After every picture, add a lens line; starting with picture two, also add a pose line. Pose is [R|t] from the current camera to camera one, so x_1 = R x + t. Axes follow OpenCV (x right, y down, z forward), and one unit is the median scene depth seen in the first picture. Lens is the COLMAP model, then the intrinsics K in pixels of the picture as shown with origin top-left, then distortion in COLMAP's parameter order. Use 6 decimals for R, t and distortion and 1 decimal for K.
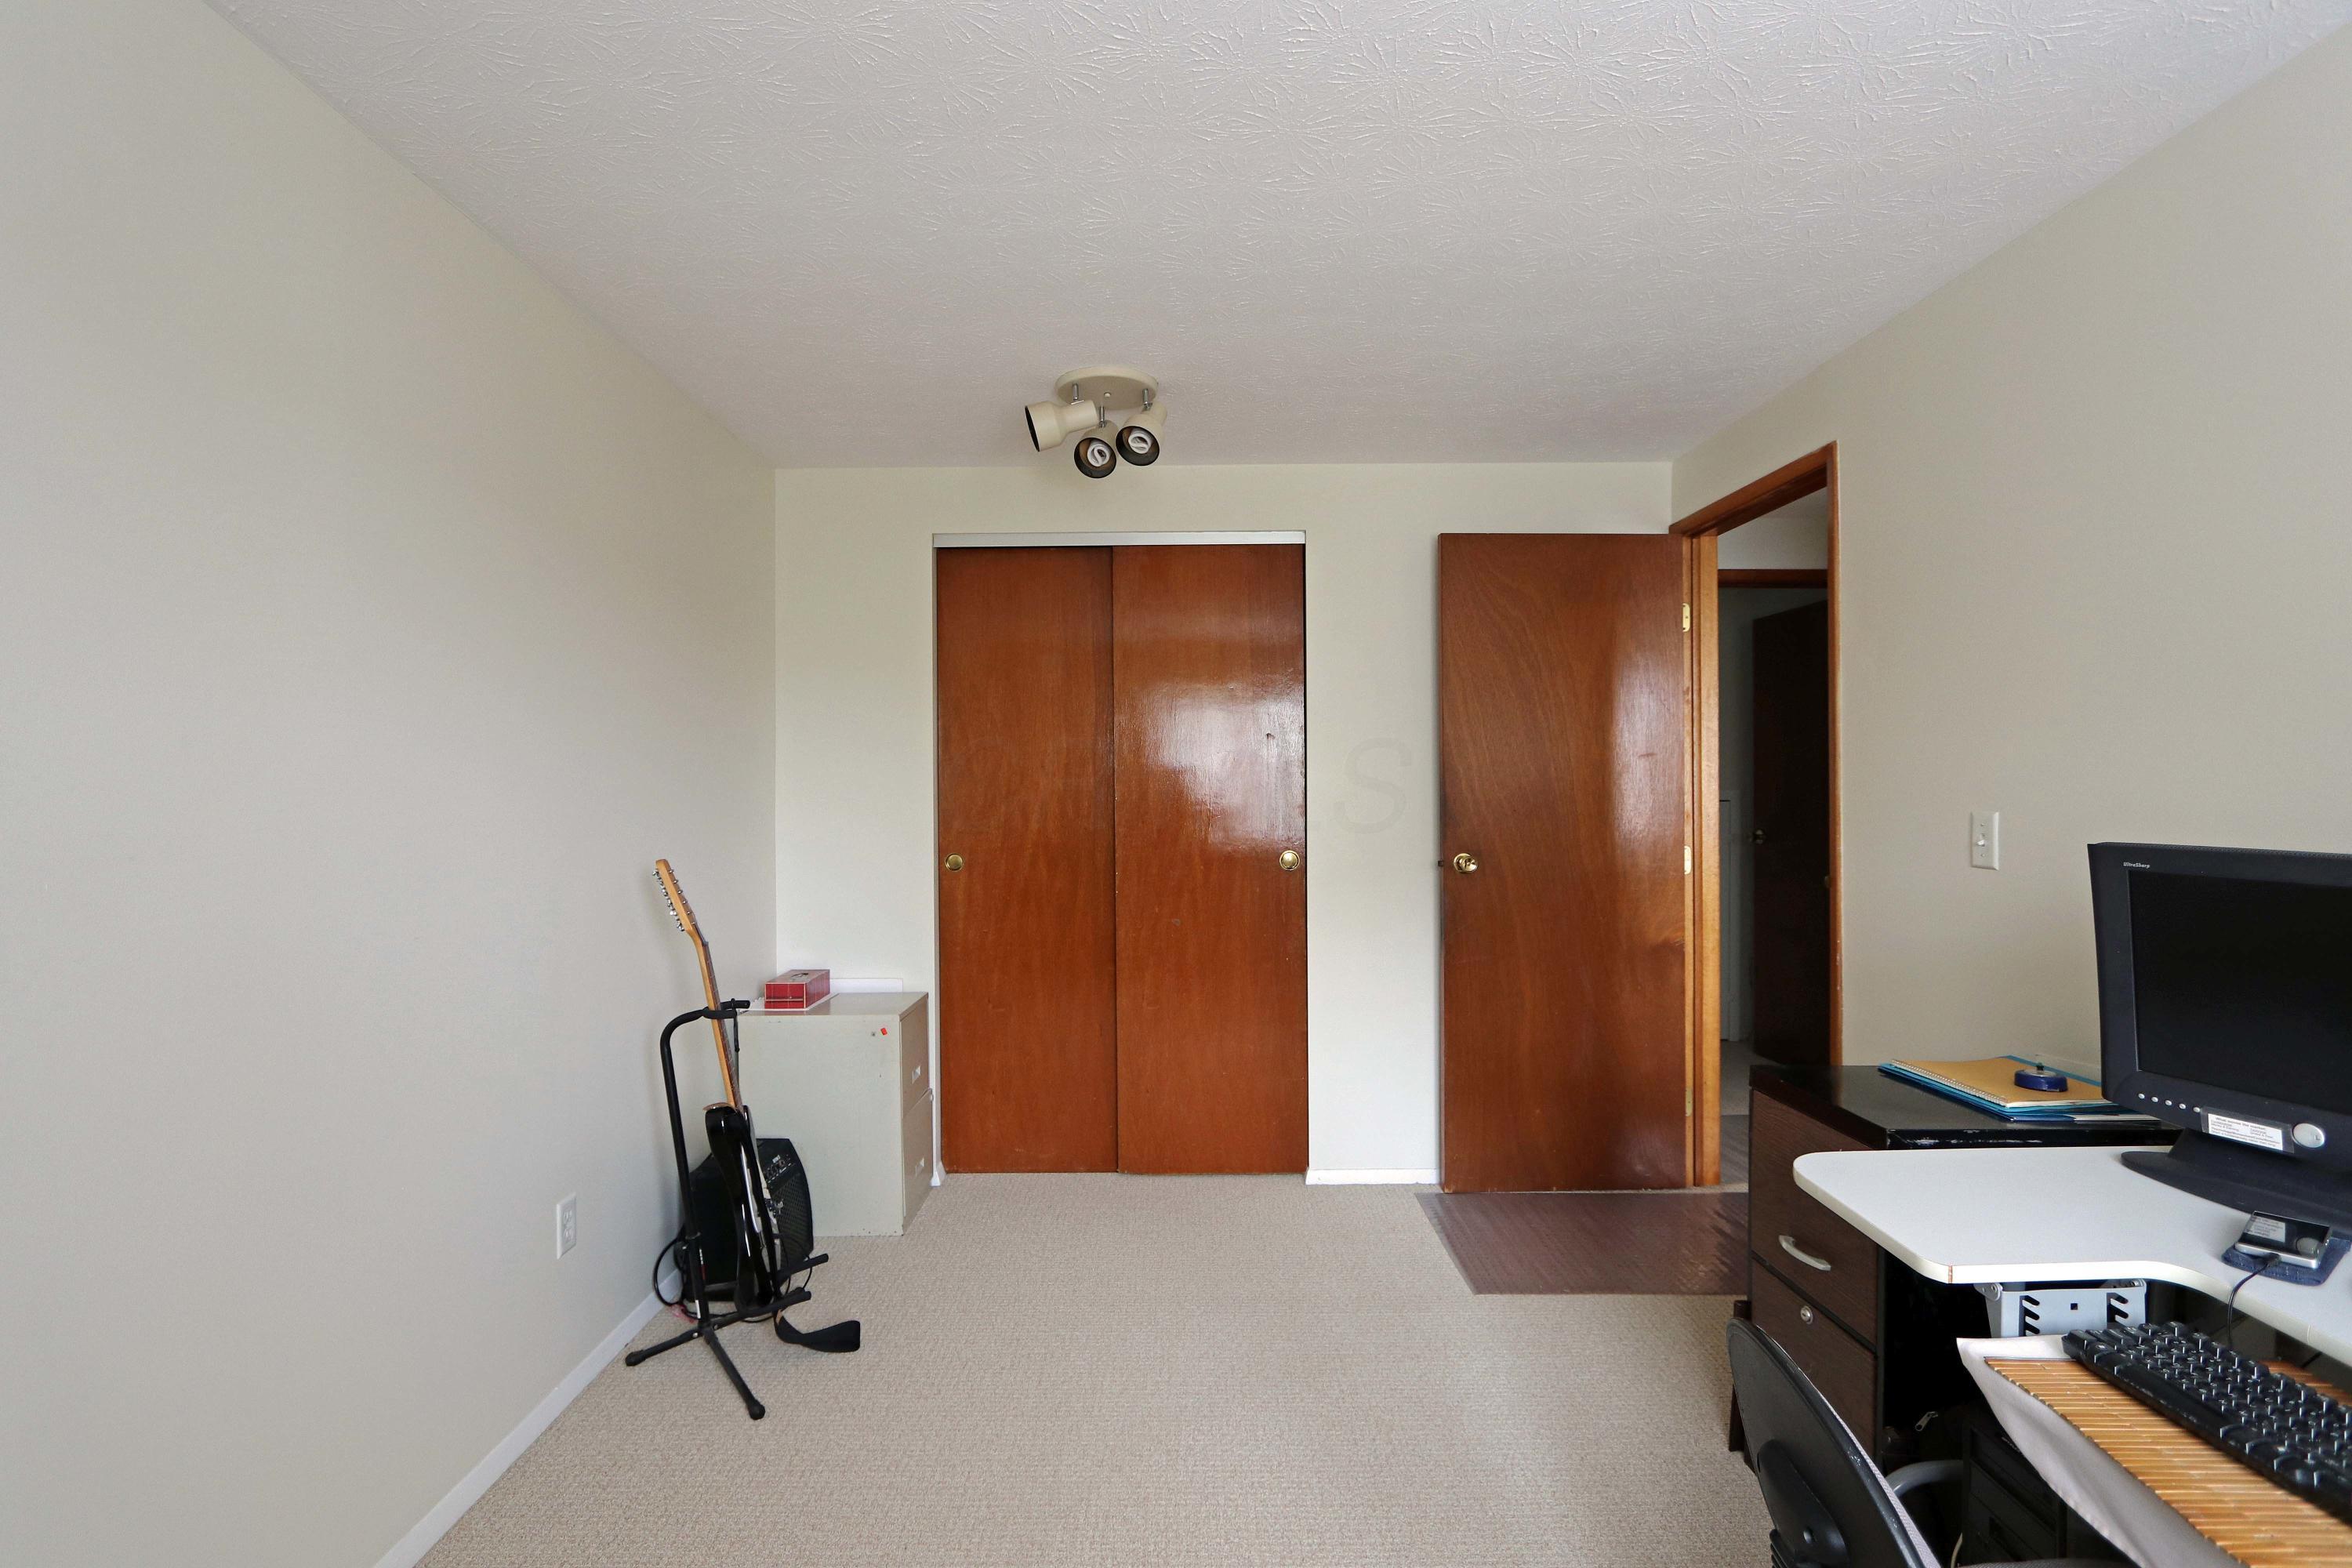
lens RADIAL K [[1084.4, 0, 1172.1], [0, 1084.4, 784.0], [0, 0, 1]] dist [-0.013107, 0.002133]
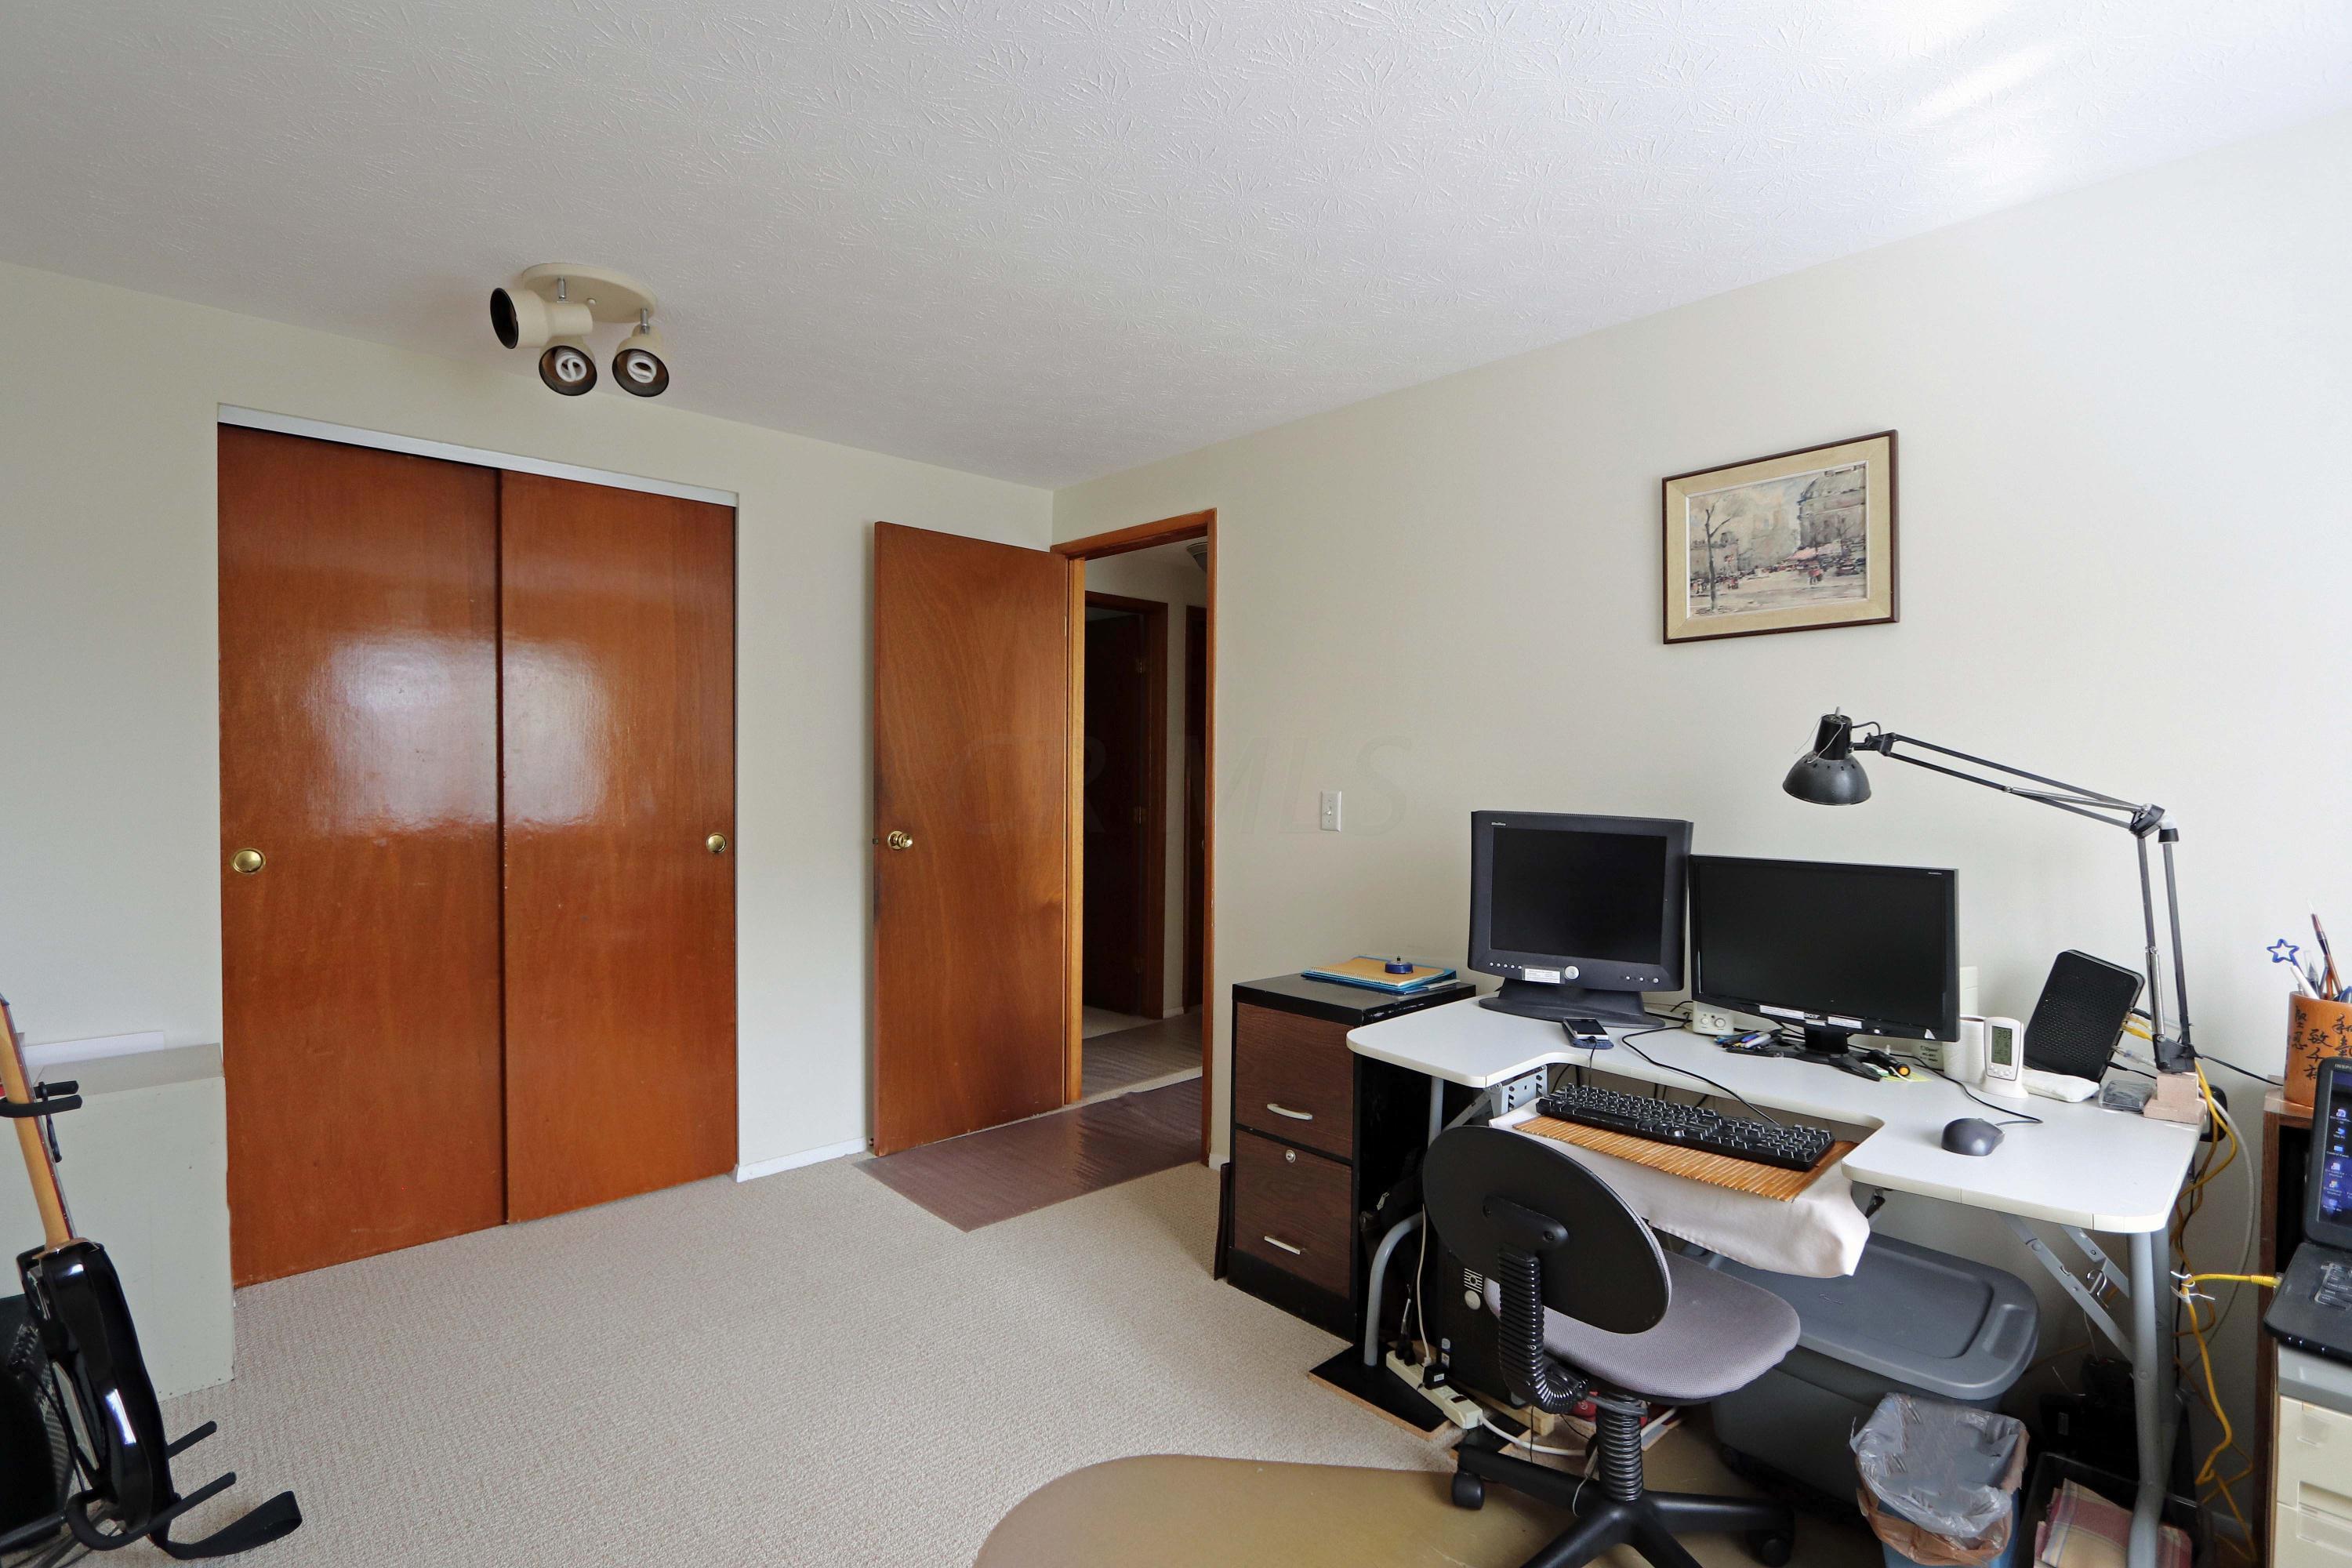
lens RADIAL K [[1084.4, 0, 1160.3], [0, 1084.4, 783.6], [0, 0, 1]] dist [-0.013107, 0.002133]
pose [[0.733668, 0.003122, 0.679501, -0.260966], [-0.016210, 0.999785, 0.012908, 0.000574], [-0.679315, -0.020485, 0.733561, 0.058334]]
